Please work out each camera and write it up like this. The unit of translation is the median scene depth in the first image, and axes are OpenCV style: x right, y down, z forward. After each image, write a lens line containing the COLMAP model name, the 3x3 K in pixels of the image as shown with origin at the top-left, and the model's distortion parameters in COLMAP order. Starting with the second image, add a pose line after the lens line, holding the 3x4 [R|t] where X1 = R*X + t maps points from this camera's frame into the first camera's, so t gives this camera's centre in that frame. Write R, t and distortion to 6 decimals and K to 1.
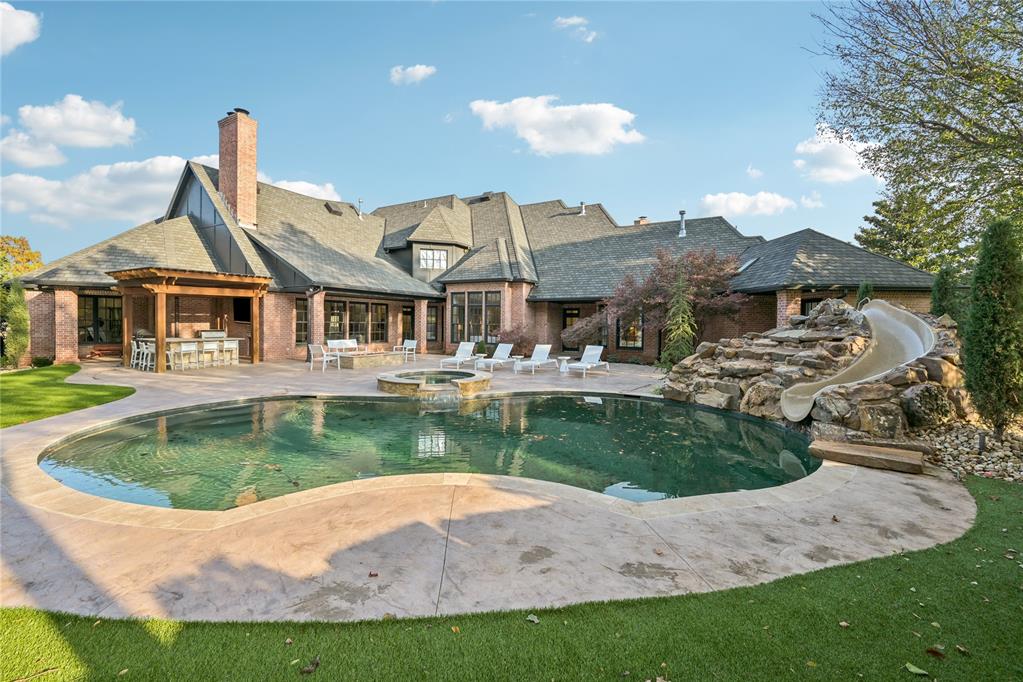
lens RADIAL K [[413.5, 0, 509.9], [0, 413.5, 329.8], [0, 0, 1]] dist [0.000769, 0.000153]
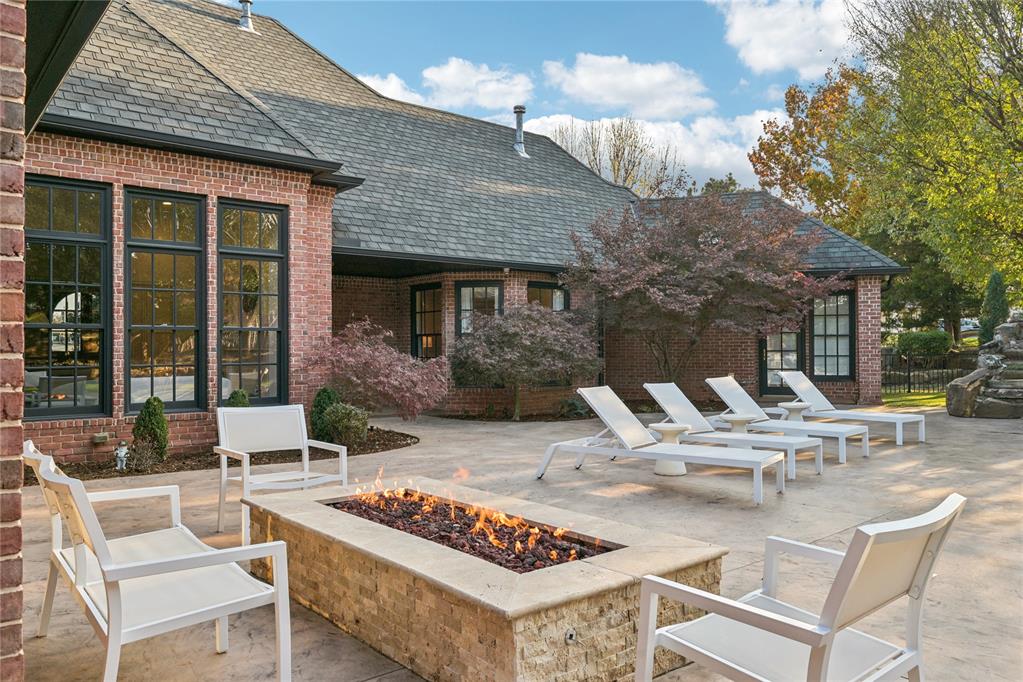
lens RADIAL K [[745.0, 0, 511.5], [0, 745.0, 341.0], [0, 0, 1]] dist [0.000706, -0.000215]
pose [[0.362280, 0.001342, 0.932069, -0.435107], [0.013081, 0.999893, -0.006524, 0.002404], [-0.931978, 0.014556, 0.362223, 0.674725]]
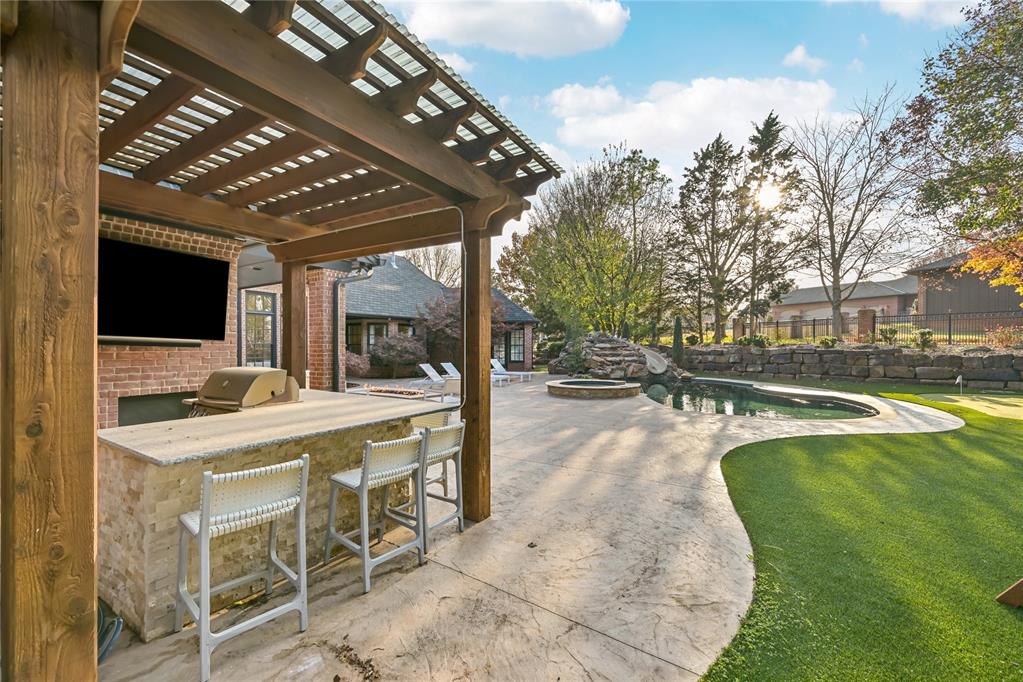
lens RADIAL K [[406.9, 0, 507.7], [0, 406.9, 346.8], [0, 0, 1]] dist [-0.000093, 0.000036]
pose [[0.060910, -0.006438, 0.998123, -0.719019], [0.007989, 0.999950, 0.005962, -0.007158], [-0.998111, 0.007611, 0.060958, 0.597850]]
